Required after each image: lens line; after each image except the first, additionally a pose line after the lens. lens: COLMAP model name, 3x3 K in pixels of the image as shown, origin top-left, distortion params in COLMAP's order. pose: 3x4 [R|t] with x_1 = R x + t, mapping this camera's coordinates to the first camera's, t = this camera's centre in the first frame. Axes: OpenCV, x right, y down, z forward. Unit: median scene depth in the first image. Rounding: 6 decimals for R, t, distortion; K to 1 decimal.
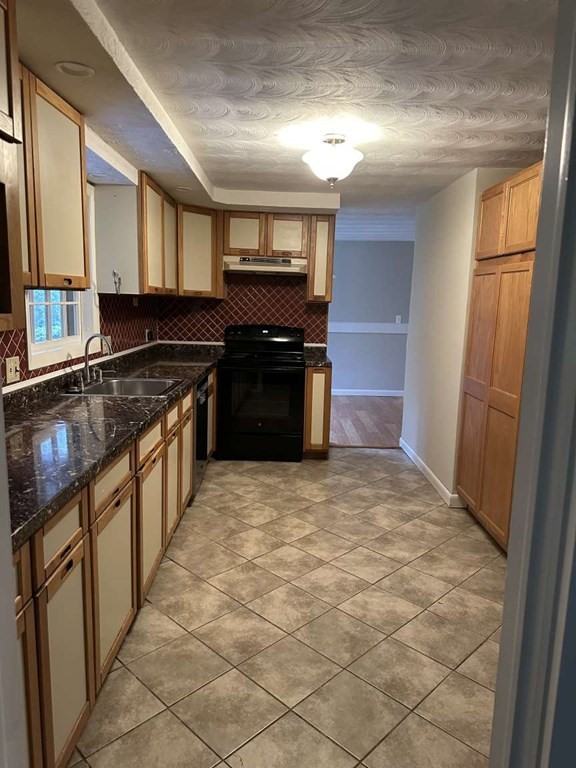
lens RADIAL K [[540.0, 0, 293.3], [0, 540.0, 385.8], [0, 0, 1]] dist [0.010515, 0.000296]
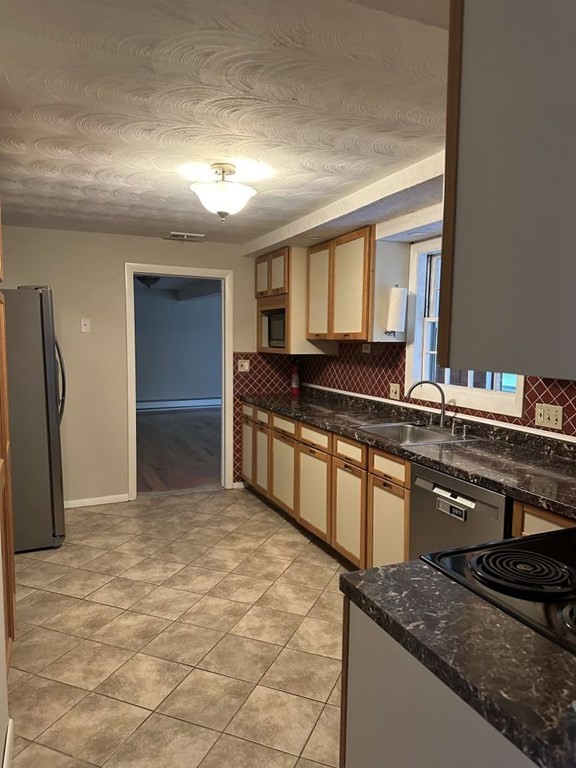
lens RADIAL K [[540.0, 0, 294.1], [0, 540.0, 385.5], [0, 0, 1]] dist [0.010515, 0.000296]
pose [[-0.918836, -0.000124, -0.394640, 0.314908], [-0.100508, 0.967098, 0.233708, -0.318643], [0.381627, 0.254403, -0.888617, 1.881799]]
